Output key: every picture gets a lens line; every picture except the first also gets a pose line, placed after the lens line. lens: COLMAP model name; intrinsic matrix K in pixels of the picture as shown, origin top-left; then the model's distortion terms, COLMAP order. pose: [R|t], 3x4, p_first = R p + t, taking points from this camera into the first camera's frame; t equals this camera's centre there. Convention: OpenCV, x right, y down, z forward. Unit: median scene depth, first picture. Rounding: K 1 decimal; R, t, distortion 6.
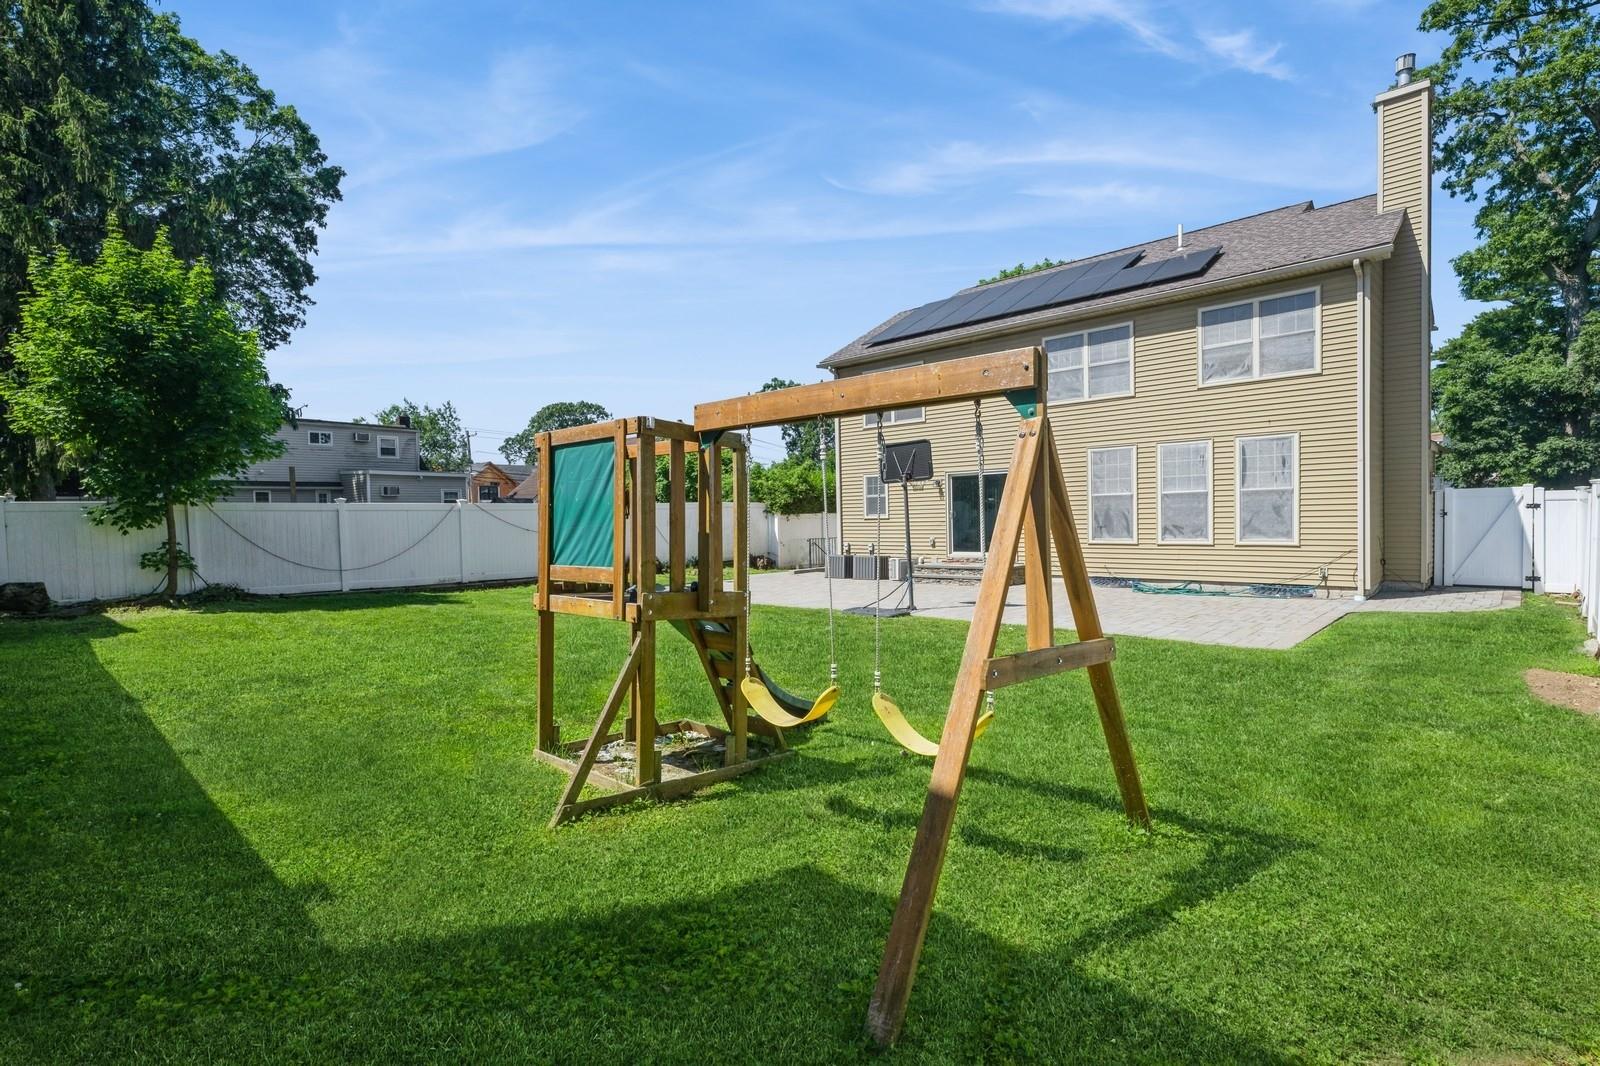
lens RADIAL K [[787.2, 0, 808.8], [0, 787.2, 533.3], [0, 0, 1]] dist [-0.001016, -0.000084]
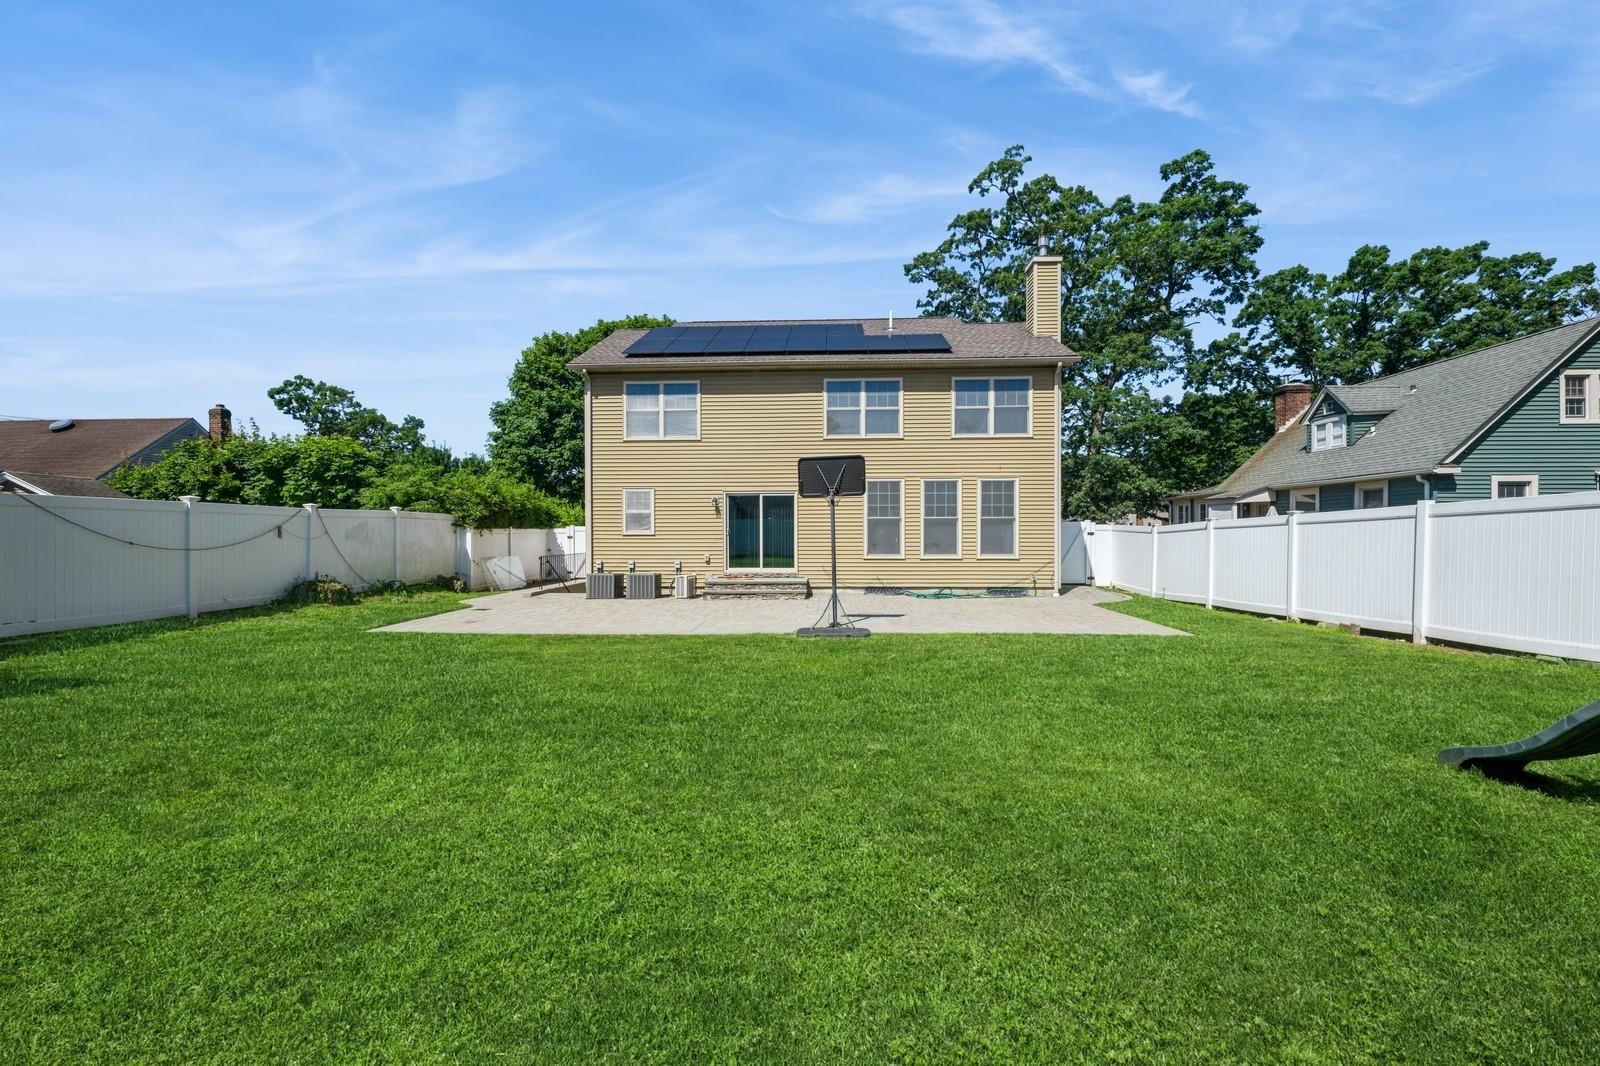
lens RADIAL K [[643.8, 0, 798.2], [0, 643.8, 538.5], [0, 0, 1]] dist [-0.001723, 0.000482]
pose [[0.747917, 0.013489, 0.663655, -0.323426], [0.000111, 0.999791, -0.020446, 0.001866], [-0.663792, 0.015365, 0.747759, 0.309211]]
